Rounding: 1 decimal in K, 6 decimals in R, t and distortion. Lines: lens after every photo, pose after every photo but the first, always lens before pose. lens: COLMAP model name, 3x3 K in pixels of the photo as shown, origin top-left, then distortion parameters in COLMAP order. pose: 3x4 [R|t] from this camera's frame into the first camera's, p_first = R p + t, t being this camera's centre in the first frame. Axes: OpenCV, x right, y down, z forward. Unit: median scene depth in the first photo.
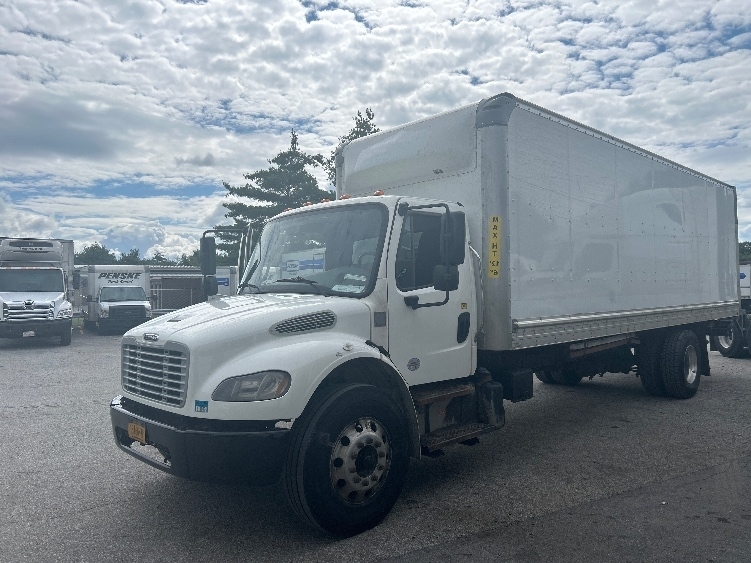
lens RADIAL K [[574.0, 0, 386.9], [0, 574.0, 285.3], [0, 0, 1]] dist [0.002244, -0.000254]
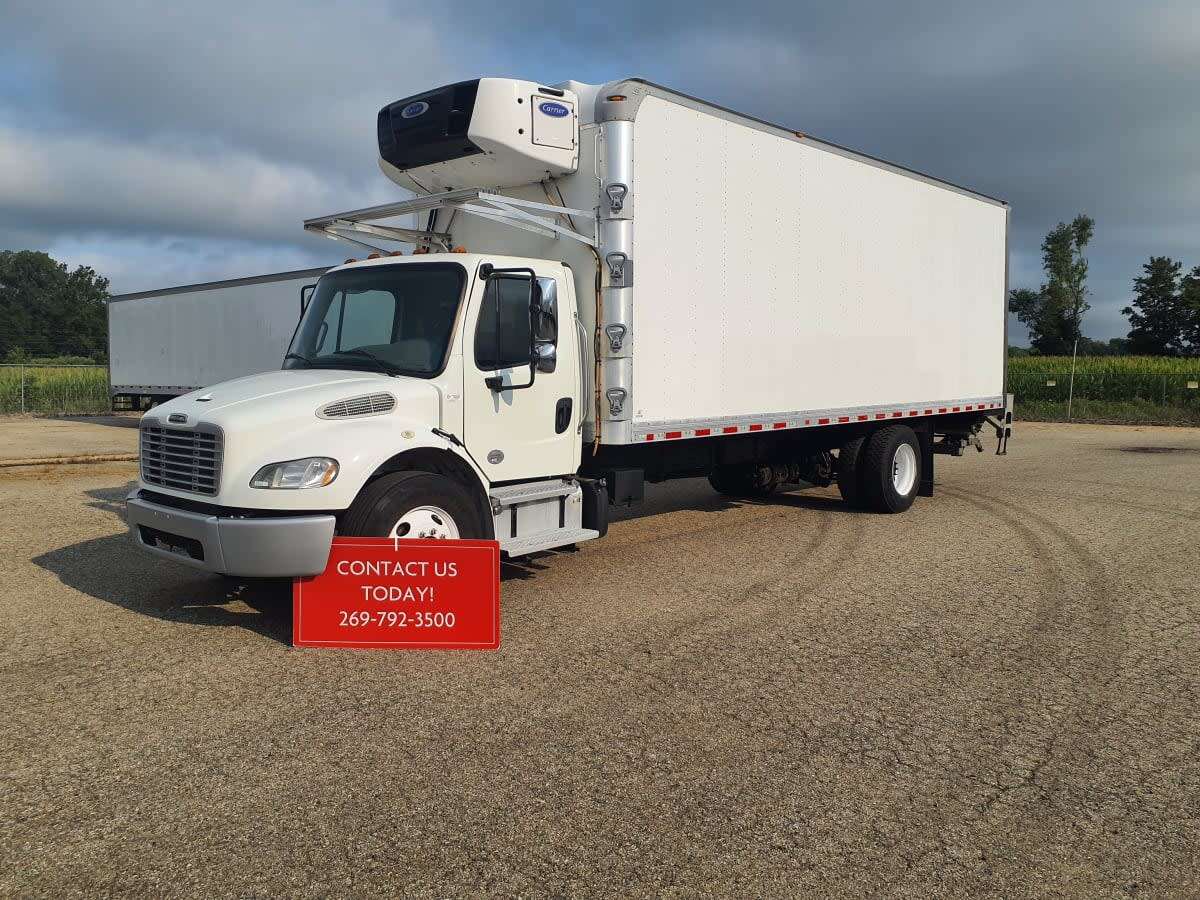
lens RADIAL K [[1055.7, 0, 664.8], [0, 1055.7, 449.9], [0, 0, 1]] dist [0.013110, 0.005605]
pose [[0.998312, 0.019048, 0.054865, 0.215951], [-0.024438, 0.994758, 0.099297, -0.035371], [-0.052686, -0.100470, 0.993544, -0.578141]]
